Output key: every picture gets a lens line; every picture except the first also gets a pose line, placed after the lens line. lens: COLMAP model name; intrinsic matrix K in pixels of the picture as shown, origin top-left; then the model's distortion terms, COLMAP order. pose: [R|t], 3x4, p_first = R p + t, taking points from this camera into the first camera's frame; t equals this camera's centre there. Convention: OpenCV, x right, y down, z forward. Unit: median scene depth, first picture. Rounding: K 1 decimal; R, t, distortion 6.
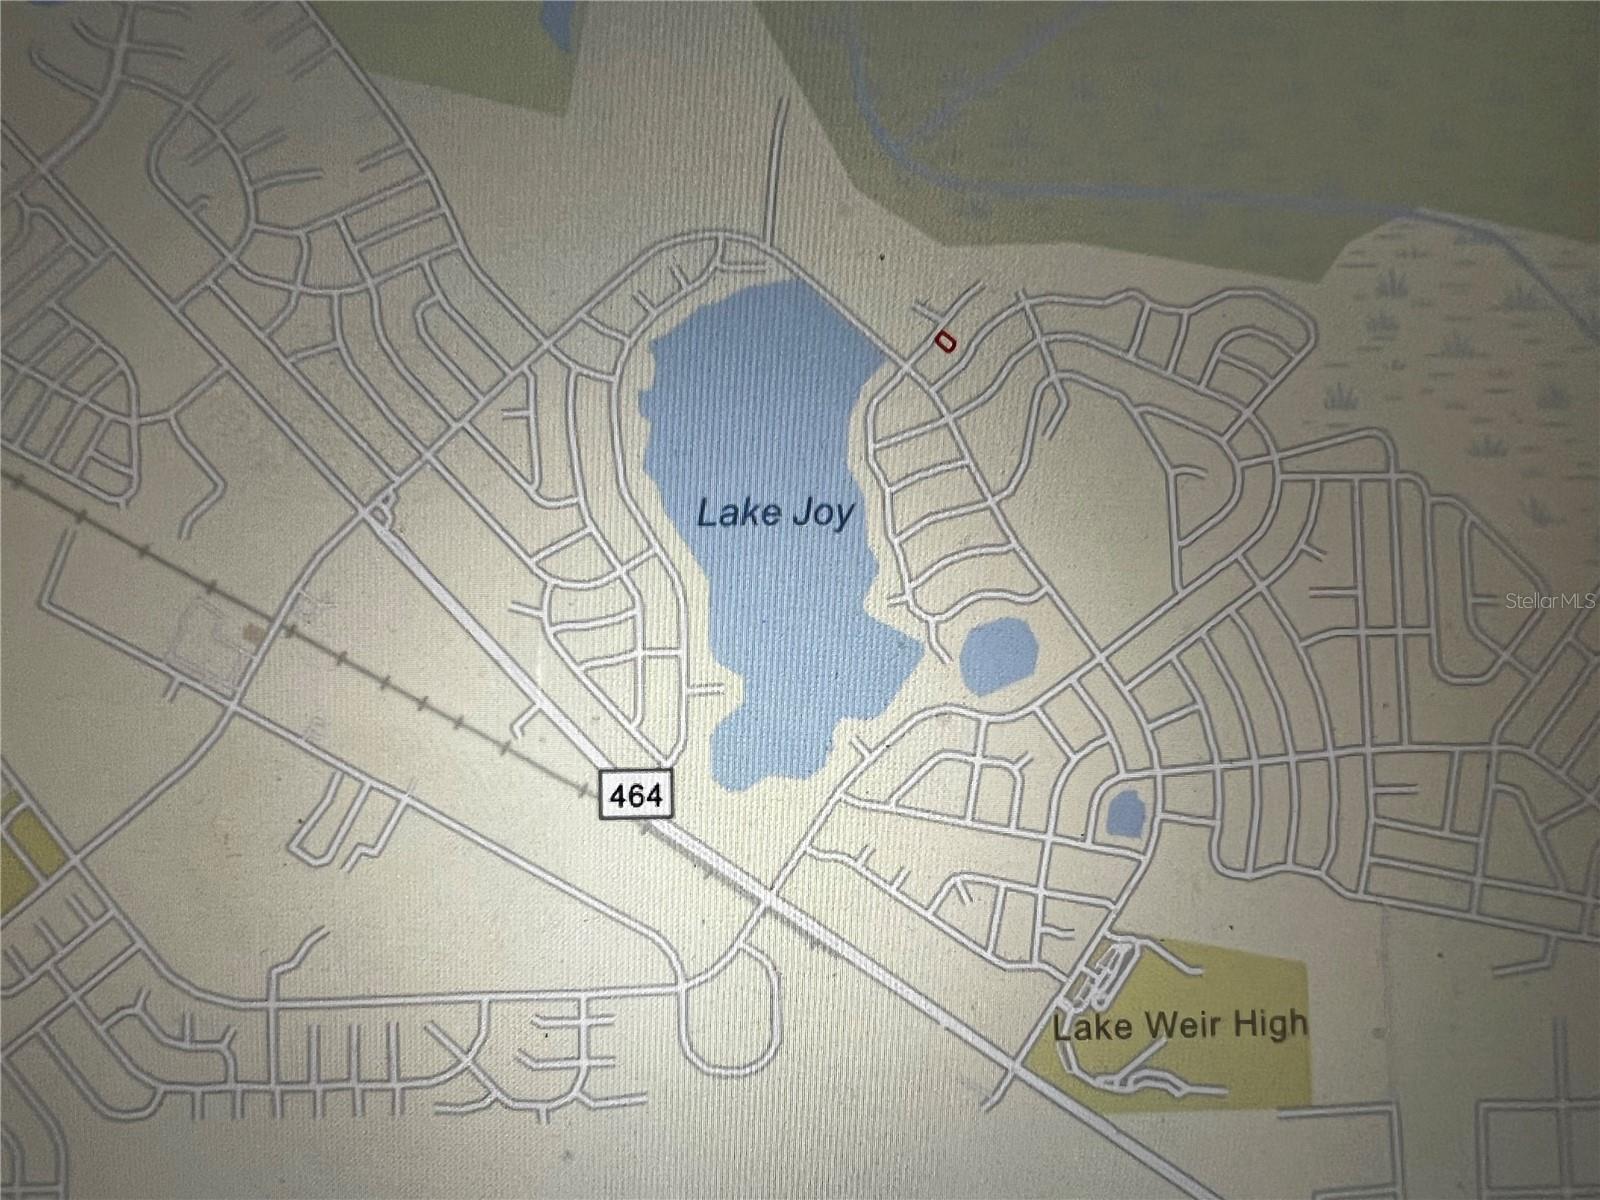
lens RADIAL K [[1331.7, 0, 800.0], [0, 1331.7, 600.0], [0, 0, 1]] dist [-0.005368, -0.004197]
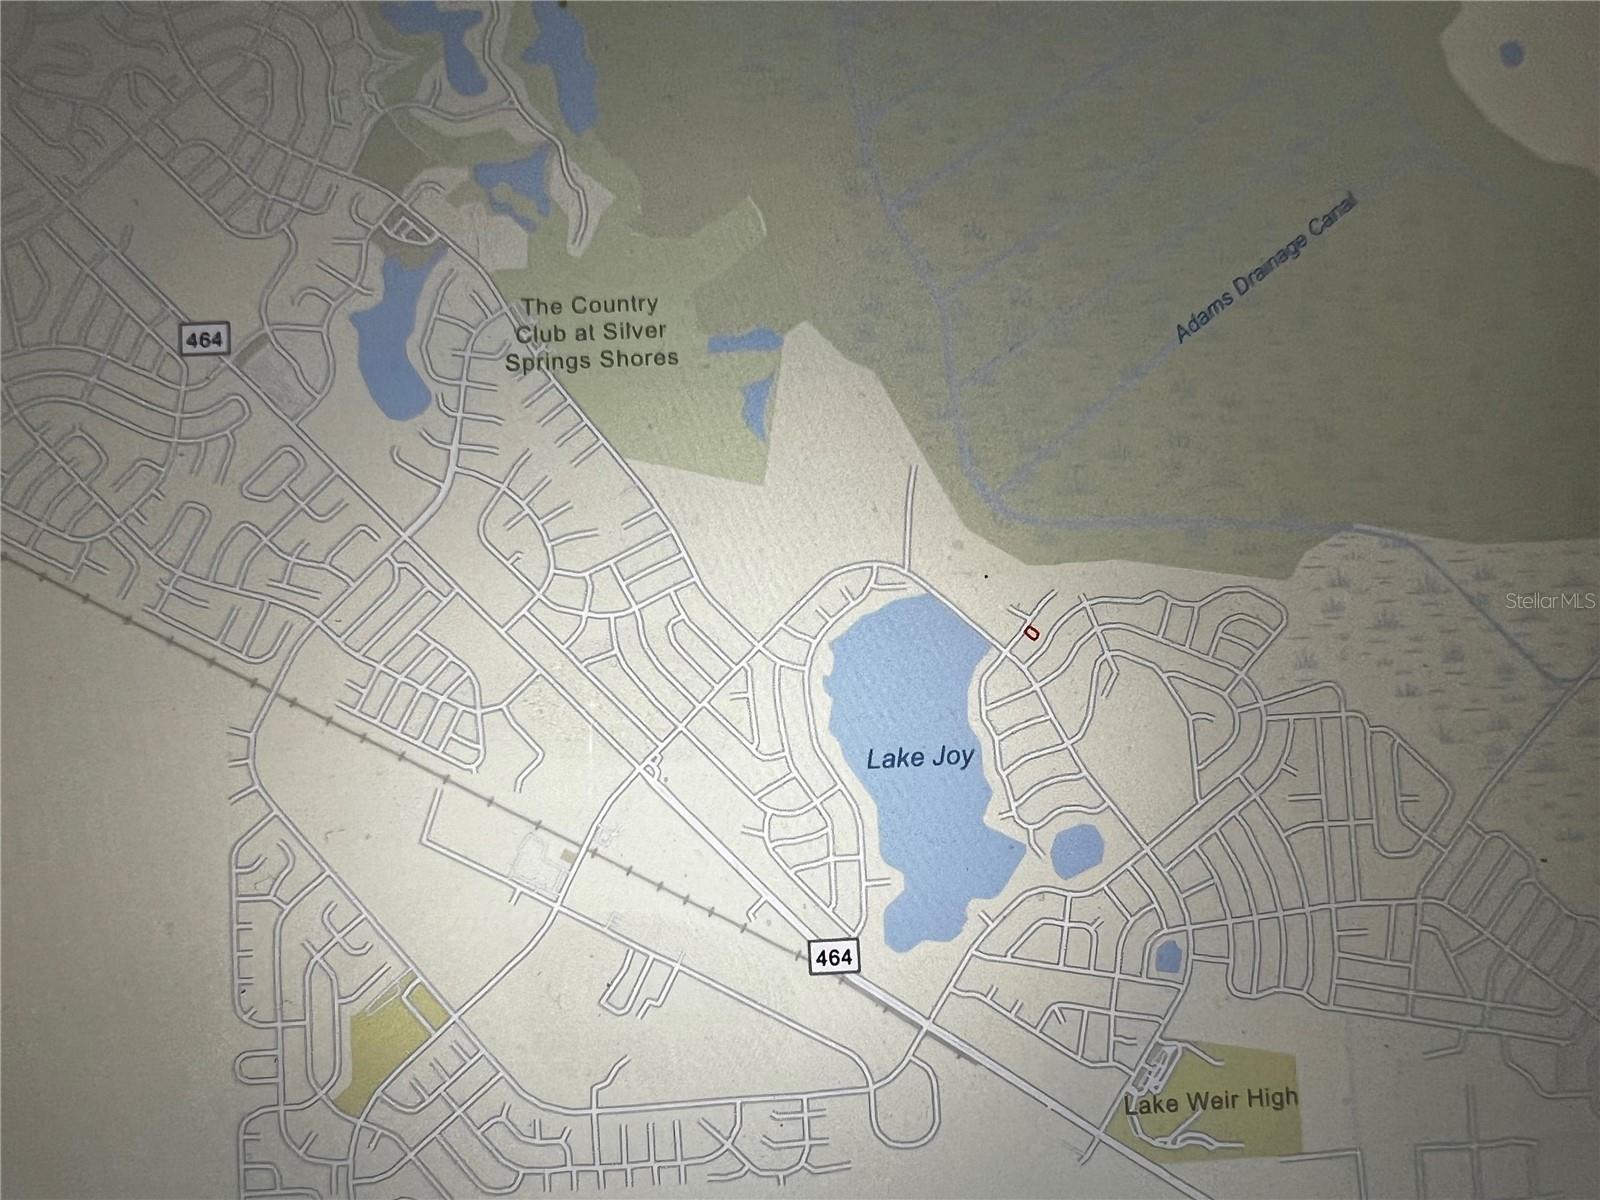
lens RADIAL K [[1331.7, 0, 800.0], [0, 1331.7, 600.0], [0, 0, 1]] dist [-0.005368, -0.004197]
pose [[0.990001, -0.061439, -0.126974, 0.049769], [0.040031, 0.985523, -0.164748, -0.000763], [0.135258, 0.158018, 0.978129, -0.499890]]
